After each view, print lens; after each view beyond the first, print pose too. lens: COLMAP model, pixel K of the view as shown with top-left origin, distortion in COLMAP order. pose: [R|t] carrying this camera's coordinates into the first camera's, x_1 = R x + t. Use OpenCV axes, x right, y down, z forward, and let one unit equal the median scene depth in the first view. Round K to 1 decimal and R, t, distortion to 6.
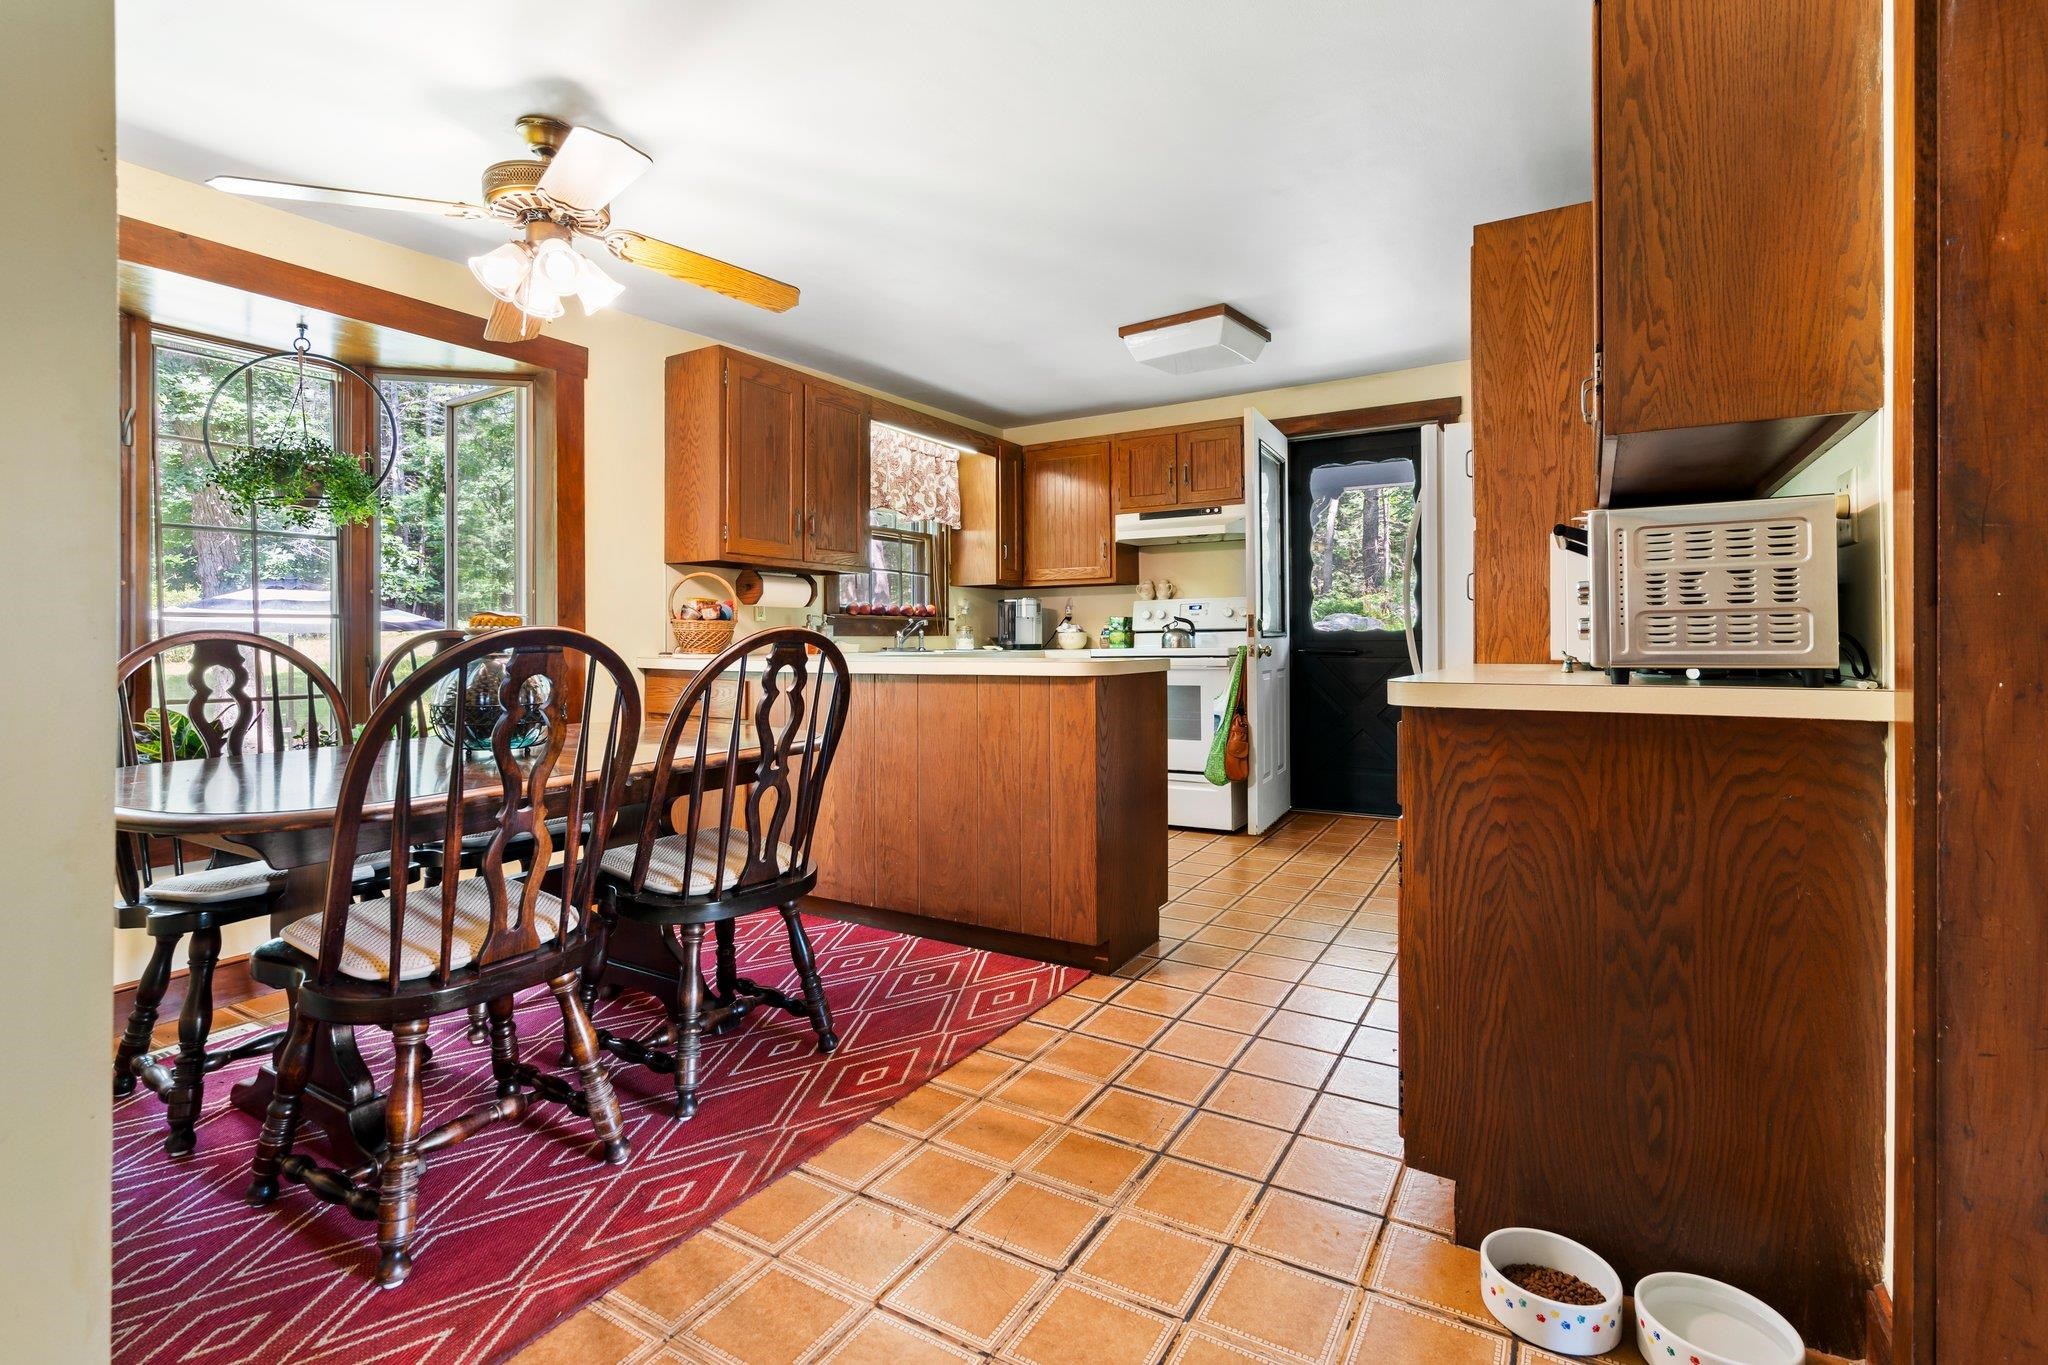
lens RADIAL K [[947.3, 0, 1012.7], [0, 947.3, 635.6], [0, 0, 1]] dist [0.000959, 0.000269]
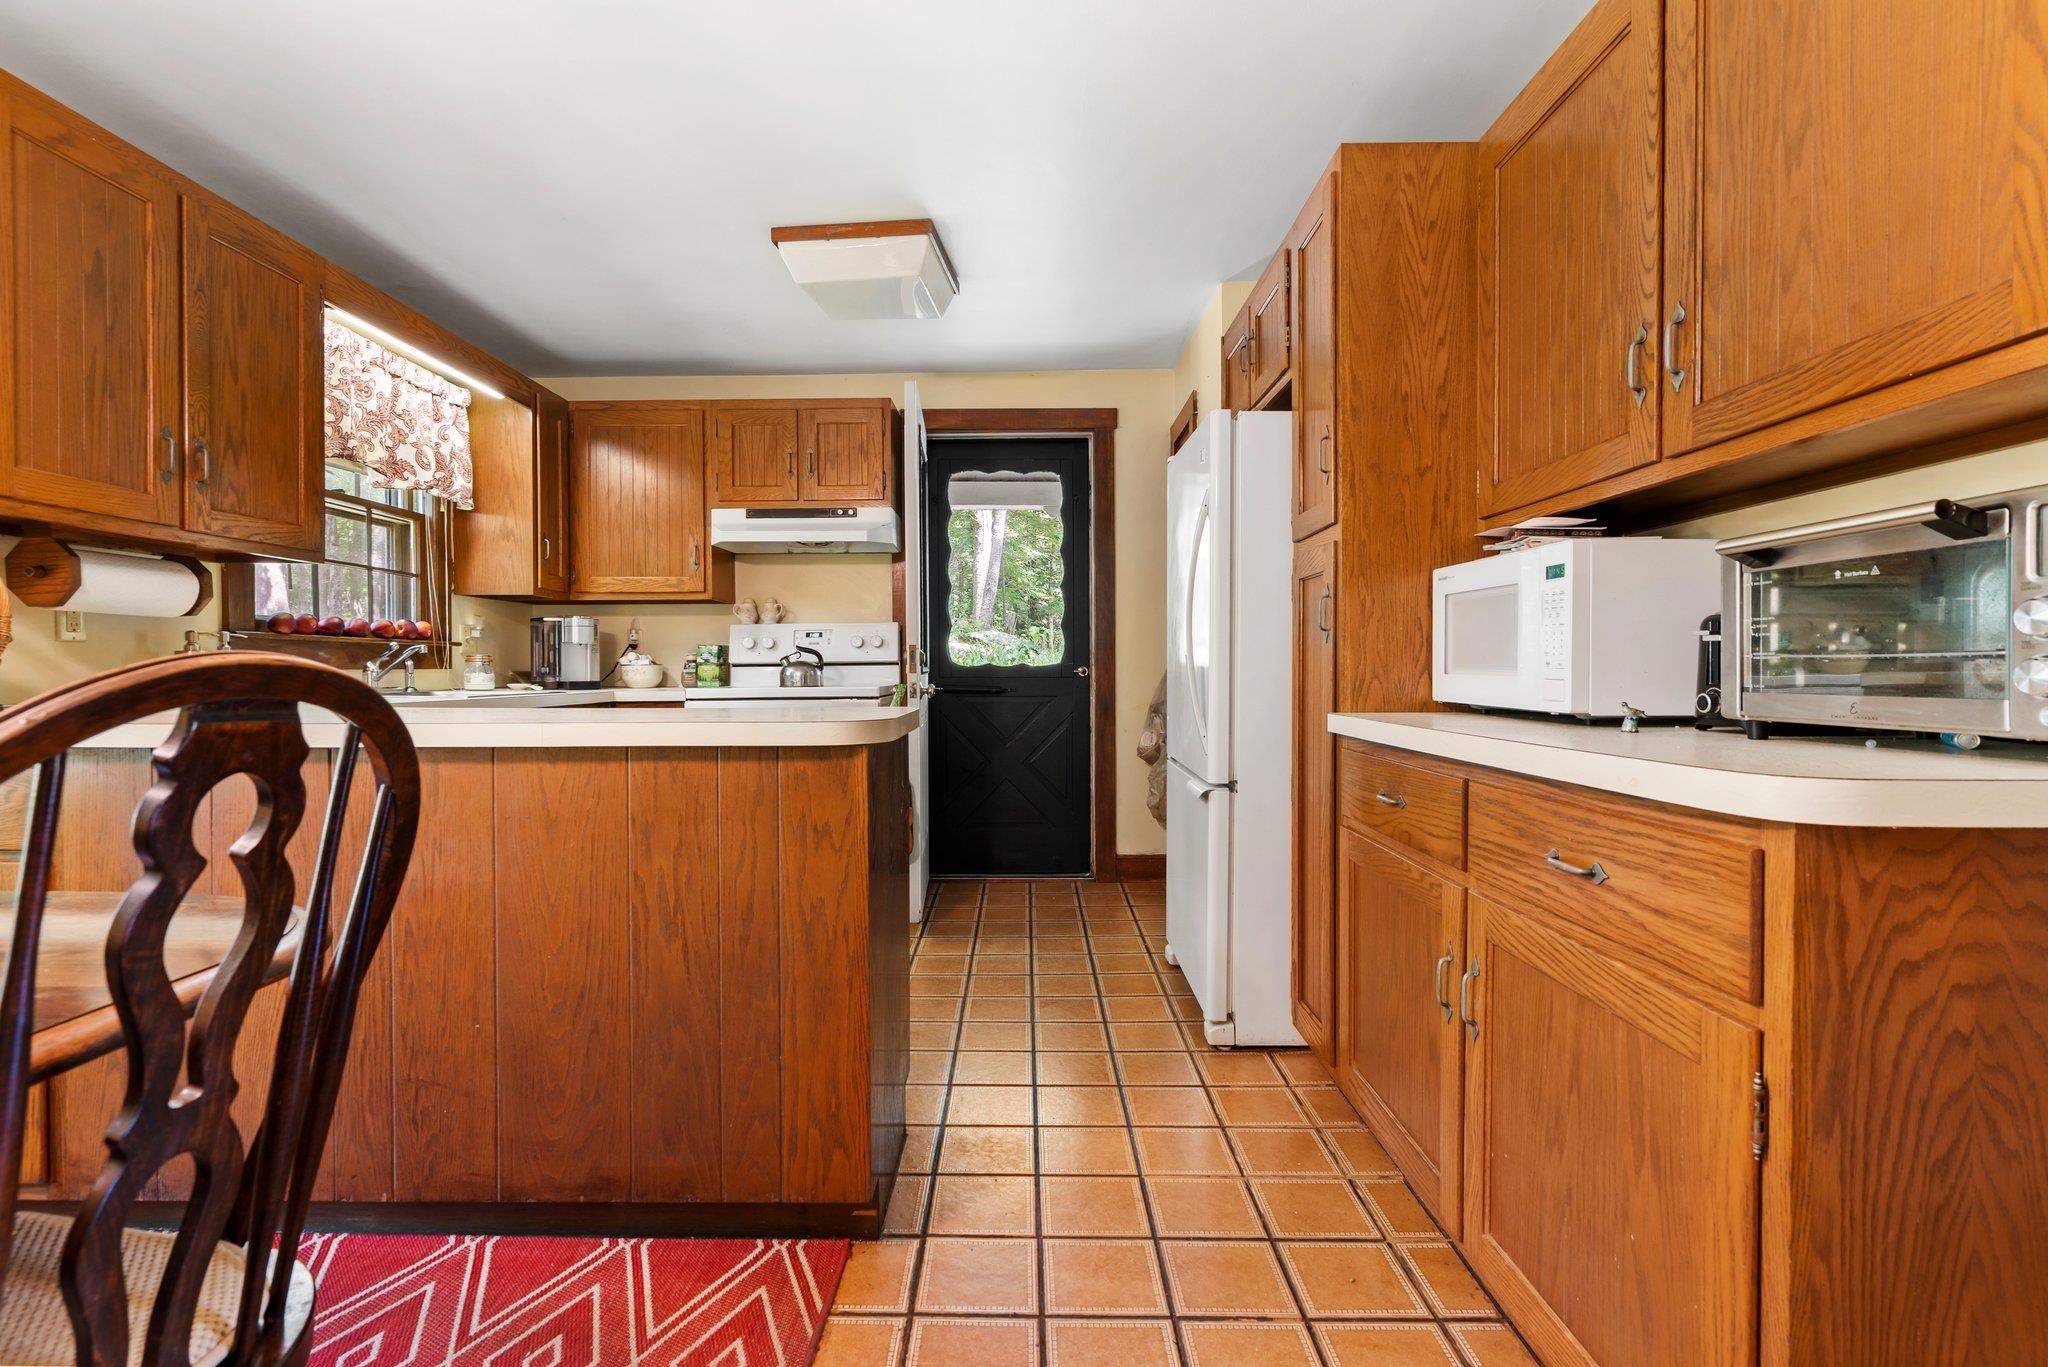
lens RADIAL K [[952.6, 0, 1011.1], [0, 952.6, 684.9], [0, 0, 1]] dist [0.000337, 0.001358]
pose [[0.863821, -0.003447, 0.503788, -0.124724], [-0.005898, 0.999839, 0.016955, -0.004375], [-0.503765, -0.017617, 0.863661, 0.421850]]
